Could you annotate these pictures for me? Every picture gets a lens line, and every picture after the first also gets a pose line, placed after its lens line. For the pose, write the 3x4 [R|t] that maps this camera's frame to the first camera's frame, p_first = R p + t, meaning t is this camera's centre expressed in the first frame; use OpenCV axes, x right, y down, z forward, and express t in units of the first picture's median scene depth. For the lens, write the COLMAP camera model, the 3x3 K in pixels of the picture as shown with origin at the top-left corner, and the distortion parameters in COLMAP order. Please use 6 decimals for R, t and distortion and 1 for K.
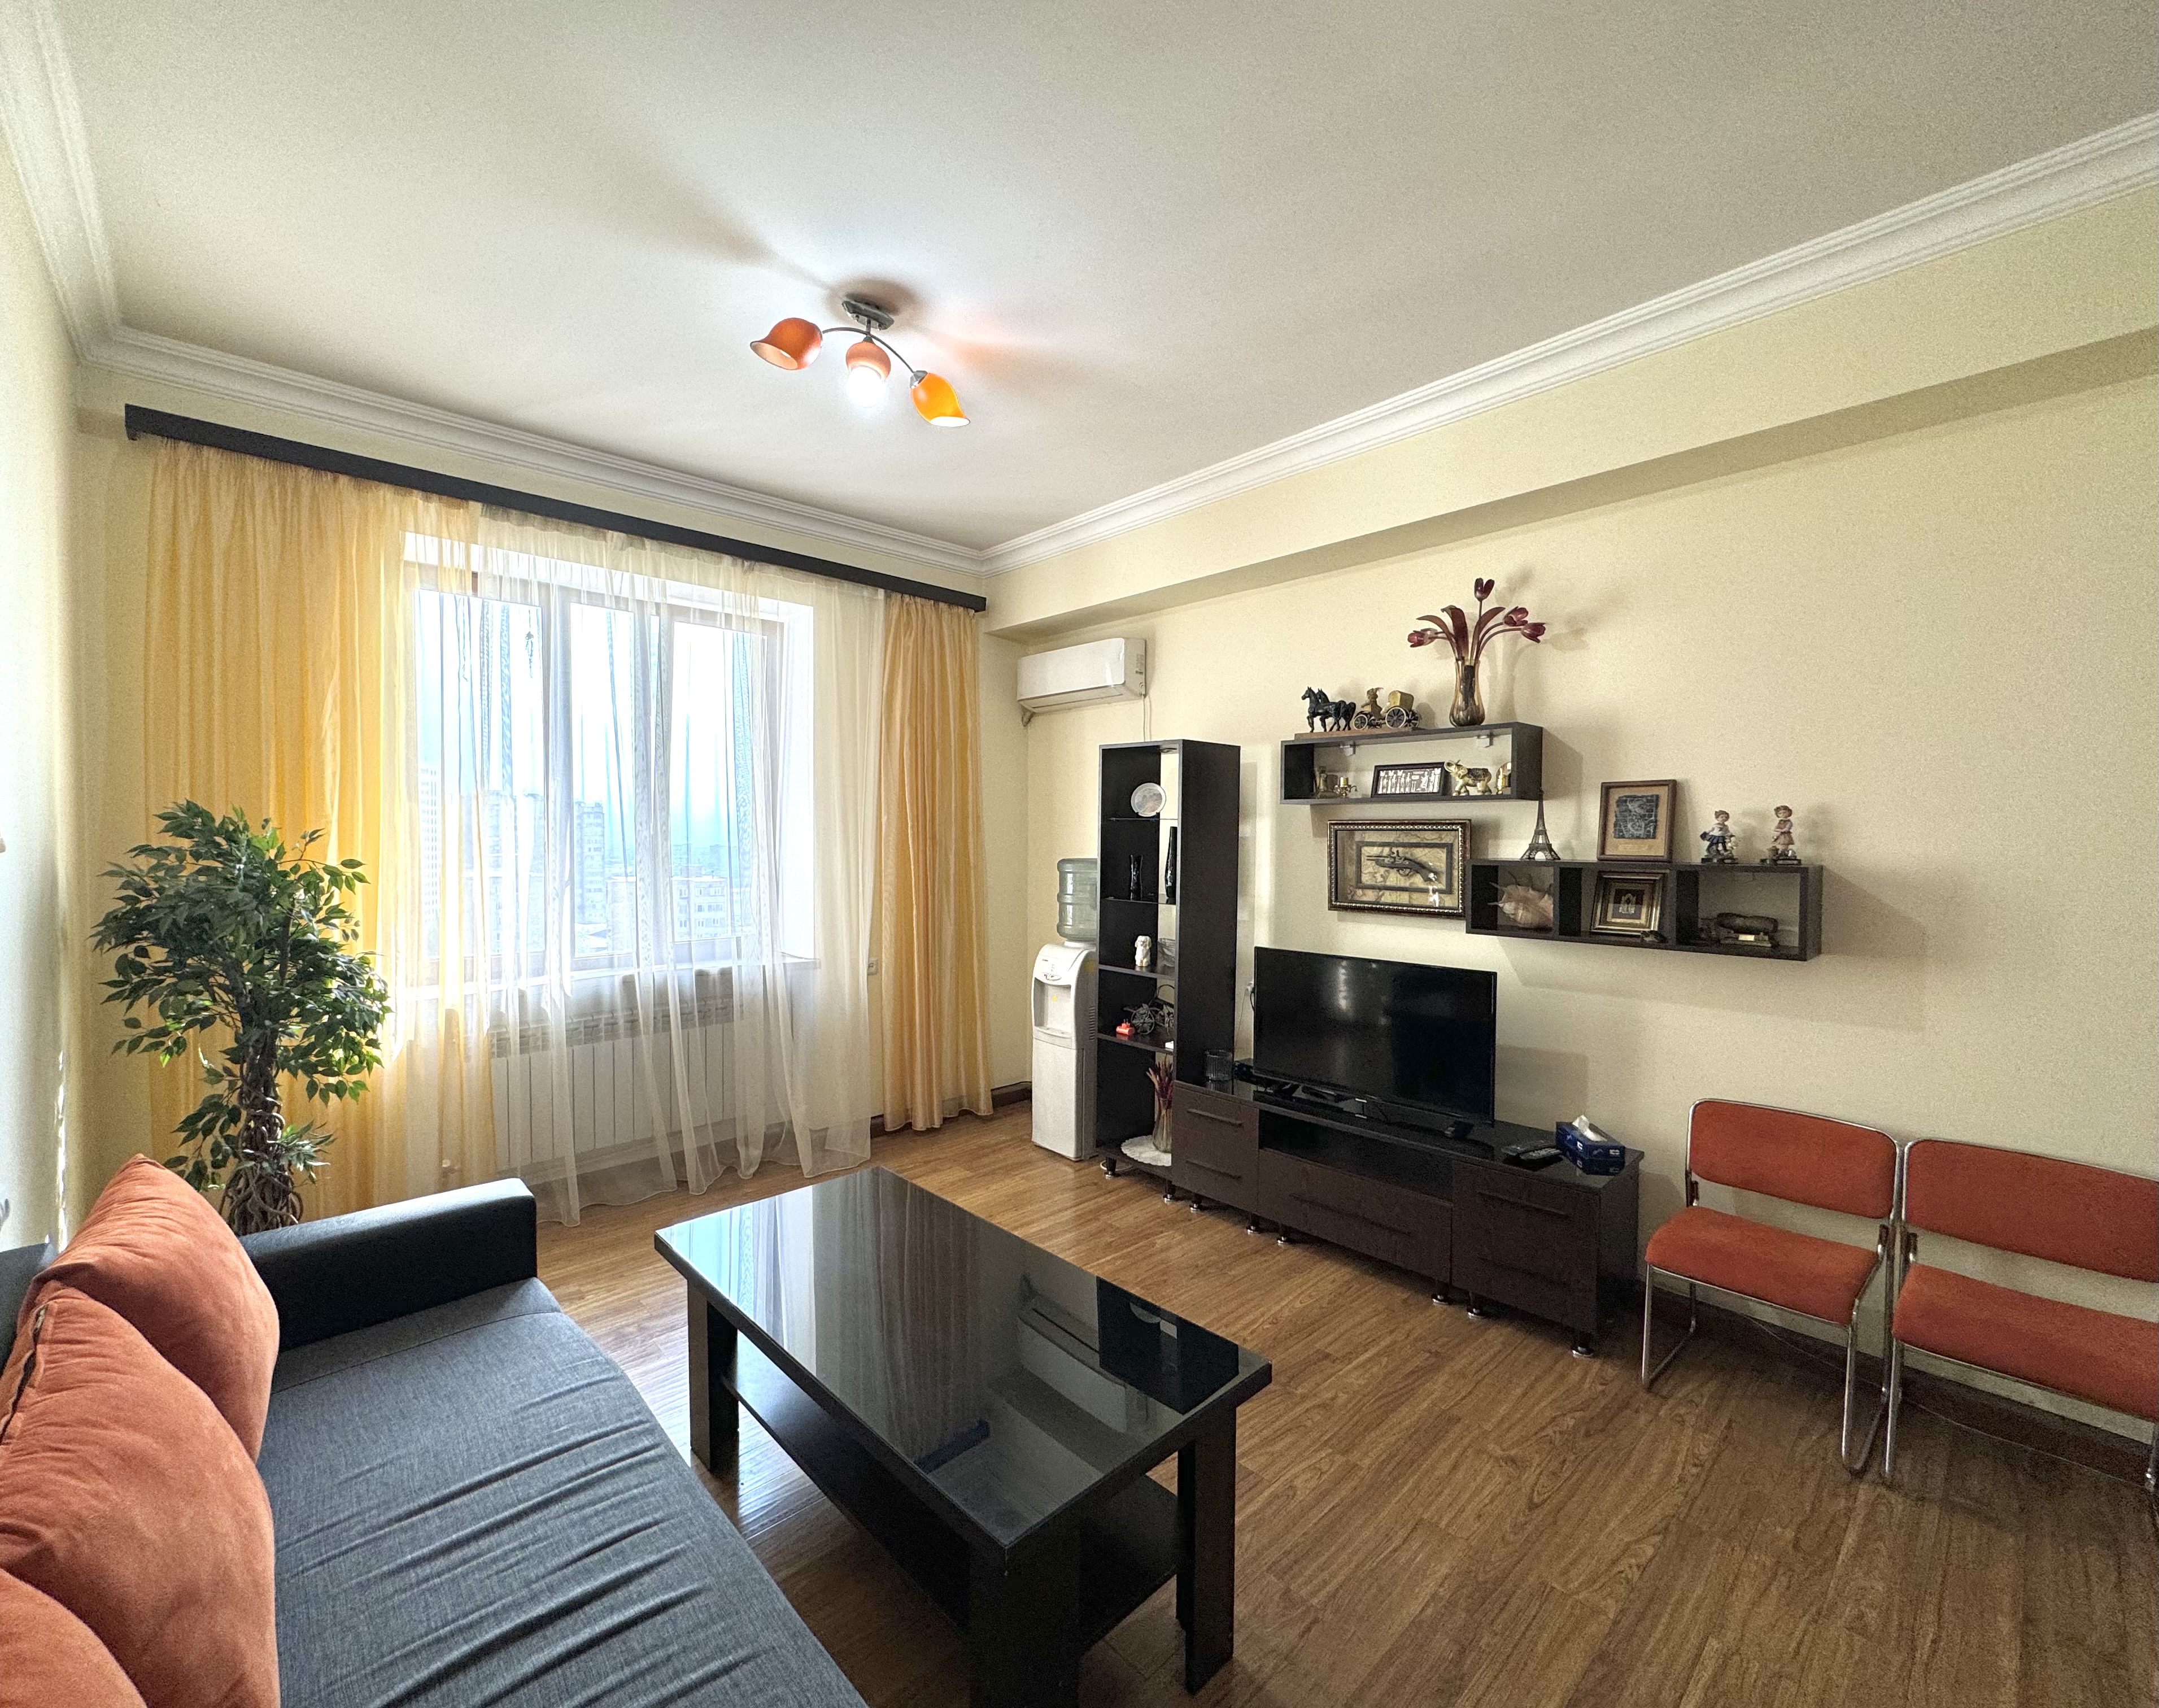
lens RADIAL K [[907.4, 0, 1006.7], [0, 907.4, 853.6], [0, 0, 1]] dist [0.000598, 0.000074]
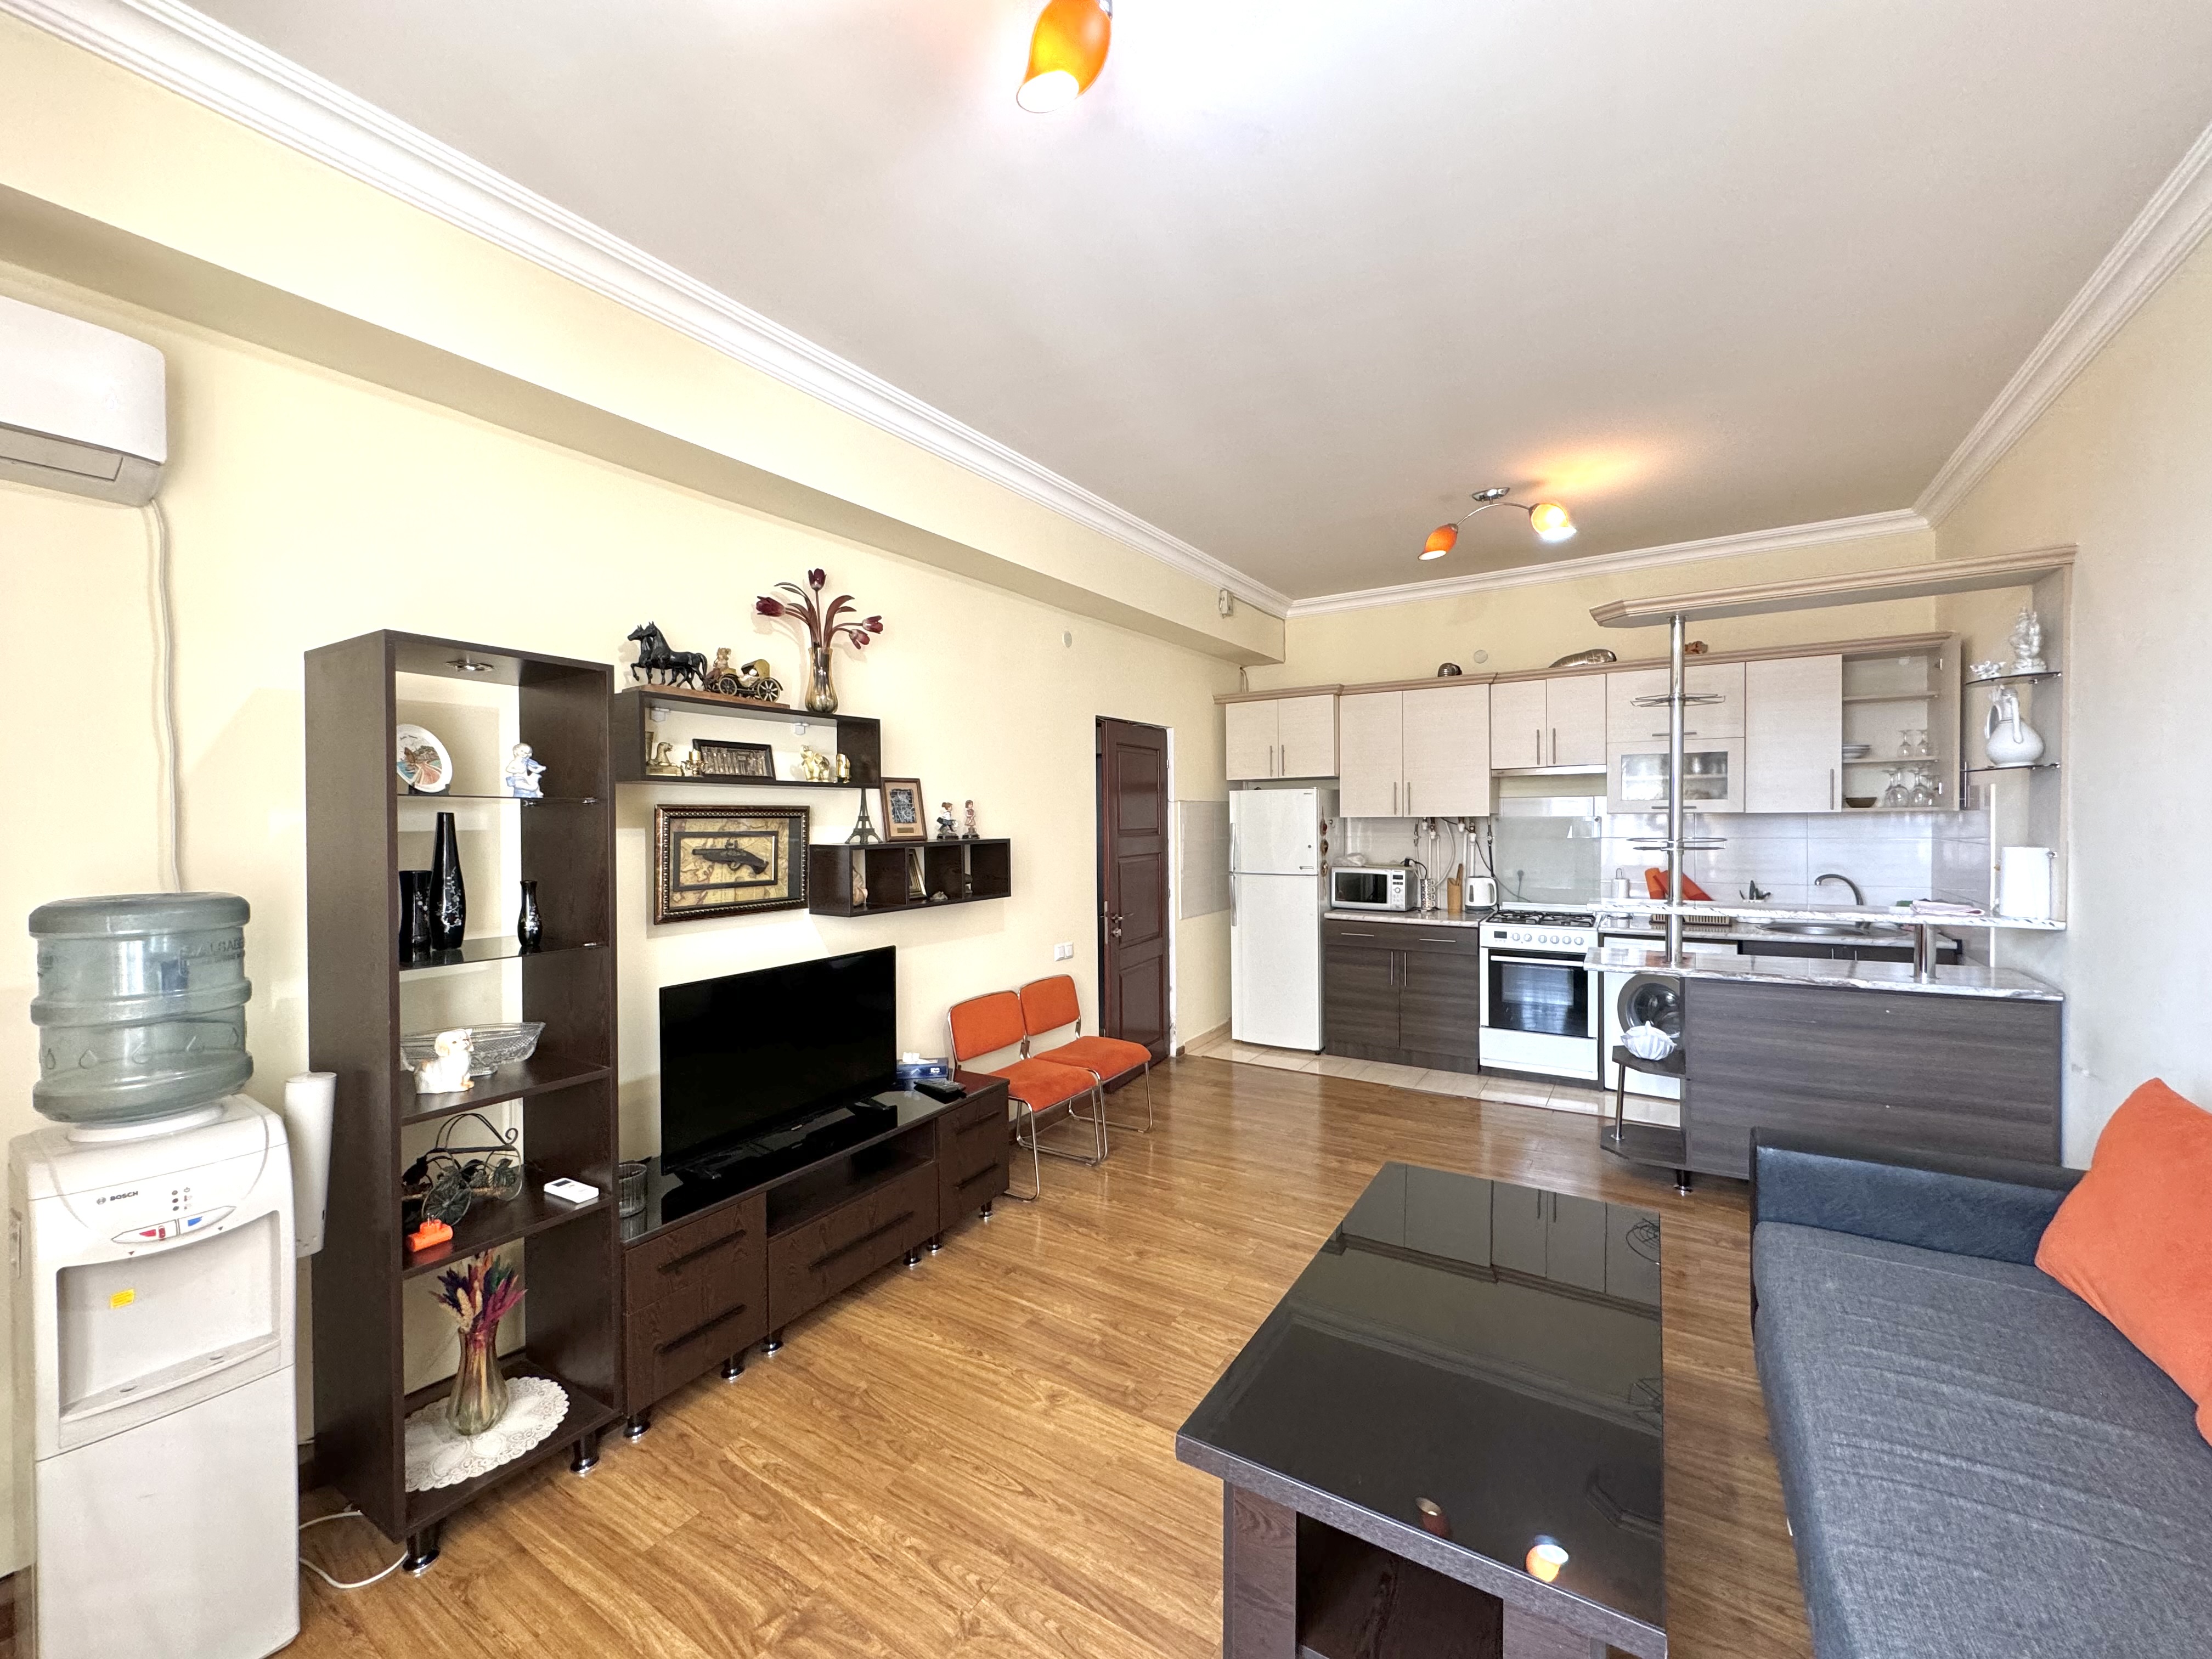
lens RADIAL K [[884.4, 0, 1106.0], [0, 884.4, 829.5], [0, 0, 1]] dist [-0.001303, -0.000043]
pose [[-0.289008, -0.012242, 0.957248, -0.486313], [0.033194, 0.999189, 0.022800, -0.022085], [-0.956751, 0.038364, -0.288367, 0.918998]]
